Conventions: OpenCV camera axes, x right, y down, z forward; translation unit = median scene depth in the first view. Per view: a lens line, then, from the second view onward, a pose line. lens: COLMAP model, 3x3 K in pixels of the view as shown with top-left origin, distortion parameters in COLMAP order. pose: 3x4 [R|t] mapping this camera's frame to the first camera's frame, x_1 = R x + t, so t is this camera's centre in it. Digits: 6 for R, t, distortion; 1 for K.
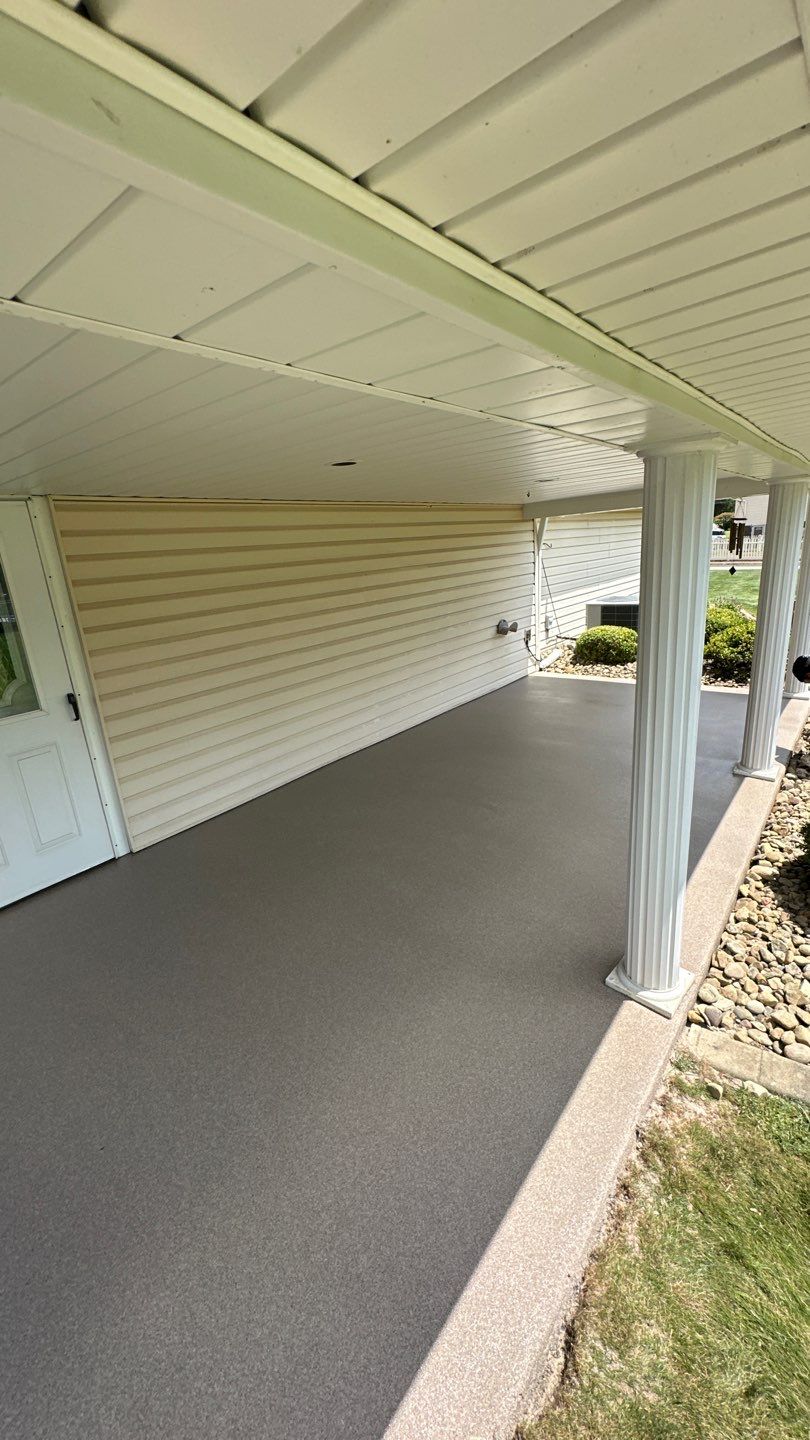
lens RADIAL K [[568.2, 0, 403.8], [0, 568.2, 718.1], [0, 0, 1]] dist [-0.001239, 0.000794]
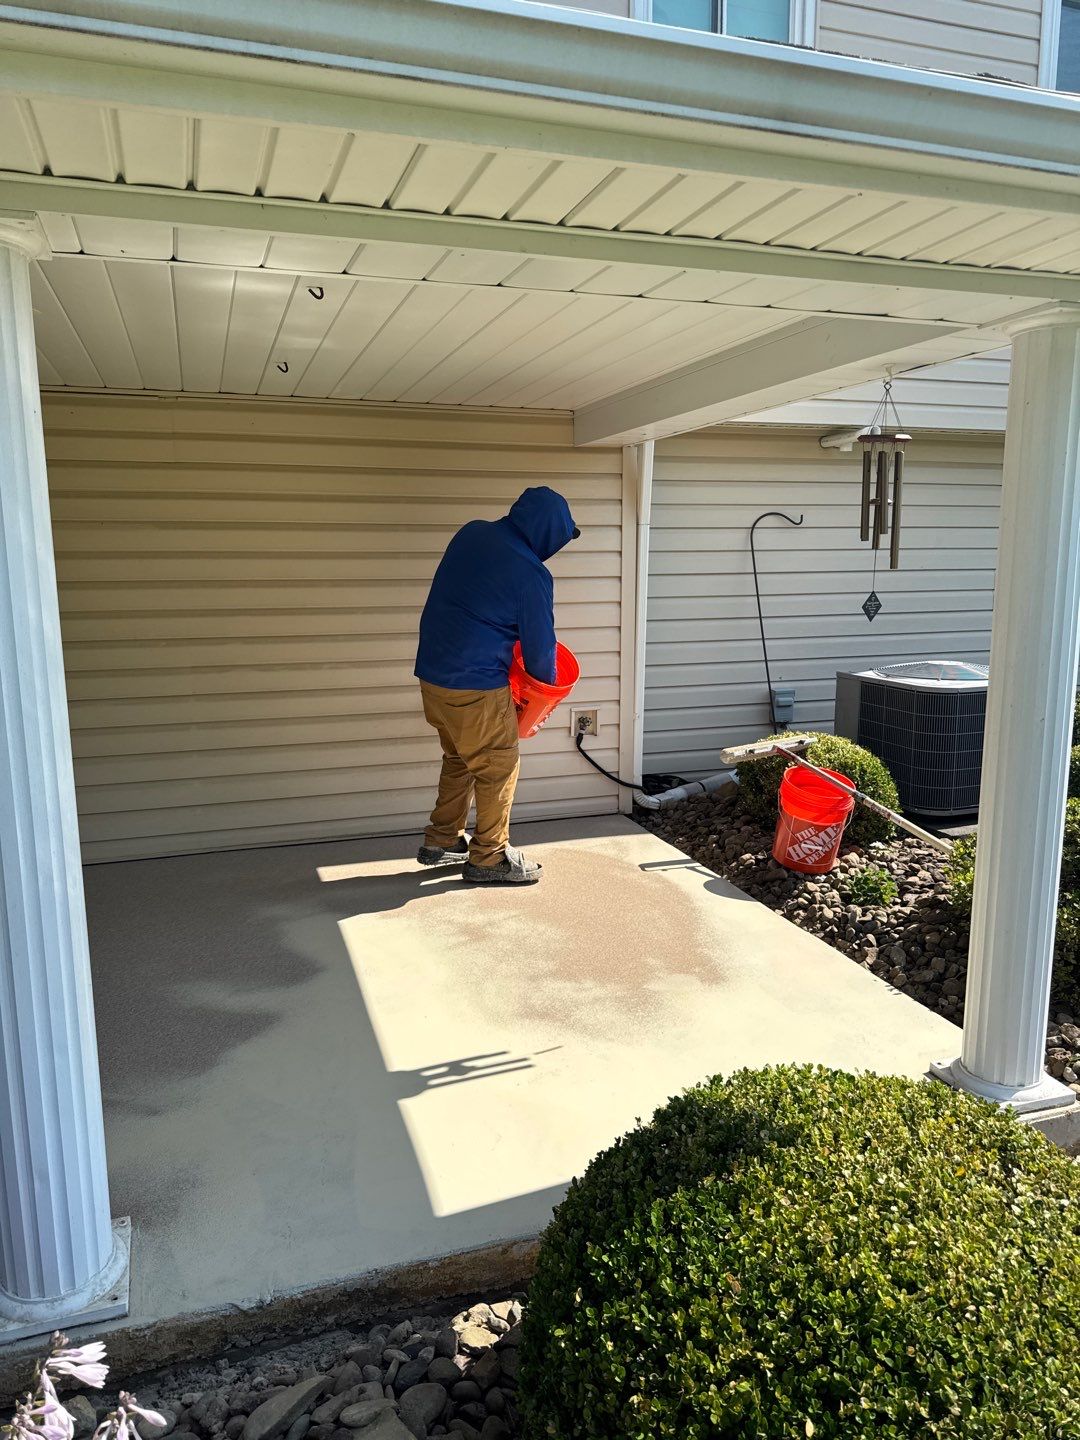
lens RADIAL K [[987.6, 0, 541.2], [0, 987.6, 725.6], [0, 0, 1]] dist [0.024099, -0.014632]
pose [[0.846500, 0.165151, -0.506126, 1.690376], [-0.210057, 0.977150, -0.032474, -0.345325], [0.489198, 0.133805, 0.861848, 1.119257]]
